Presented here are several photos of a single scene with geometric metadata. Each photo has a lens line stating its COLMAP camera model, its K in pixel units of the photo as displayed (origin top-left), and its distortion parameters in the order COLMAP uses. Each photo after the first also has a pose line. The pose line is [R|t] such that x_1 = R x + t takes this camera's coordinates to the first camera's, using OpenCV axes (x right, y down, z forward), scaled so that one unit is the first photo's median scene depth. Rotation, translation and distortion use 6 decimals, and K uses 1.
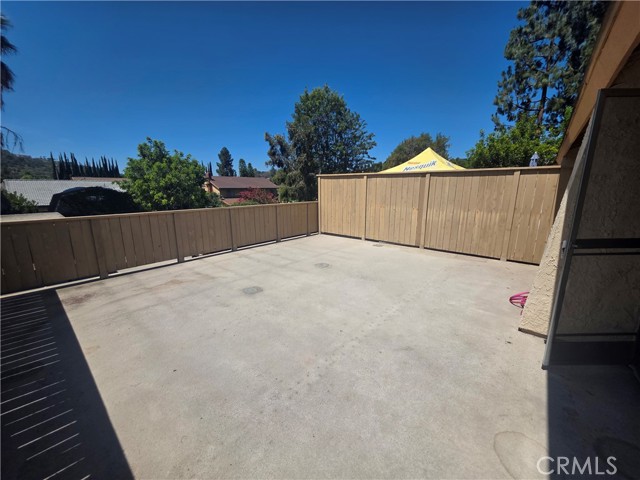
lens RADIAL K [[257.5, 0, 321.0], [0, 257.5, 240.6], [0, 0, 1]] dist [0.002251, -0.000016]
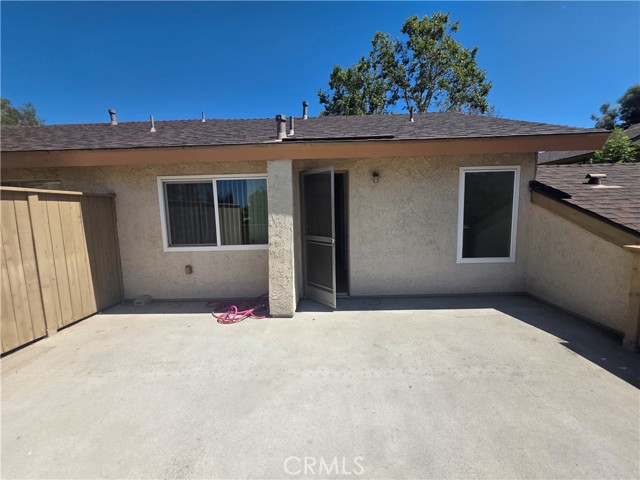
lens RADIAL K [[257.5, 0, 320.9], [0, 257.5, 239.2], [0, 0, 1]] dist [0.002251, -0.000016]
pose [[-0.637612, -0.071495, 0.767033, -0.284284], [0.180267, 0.954192, 0.238791, -0.287746], [-0.748969, 0.290526, -0.595516, 1.340191]]
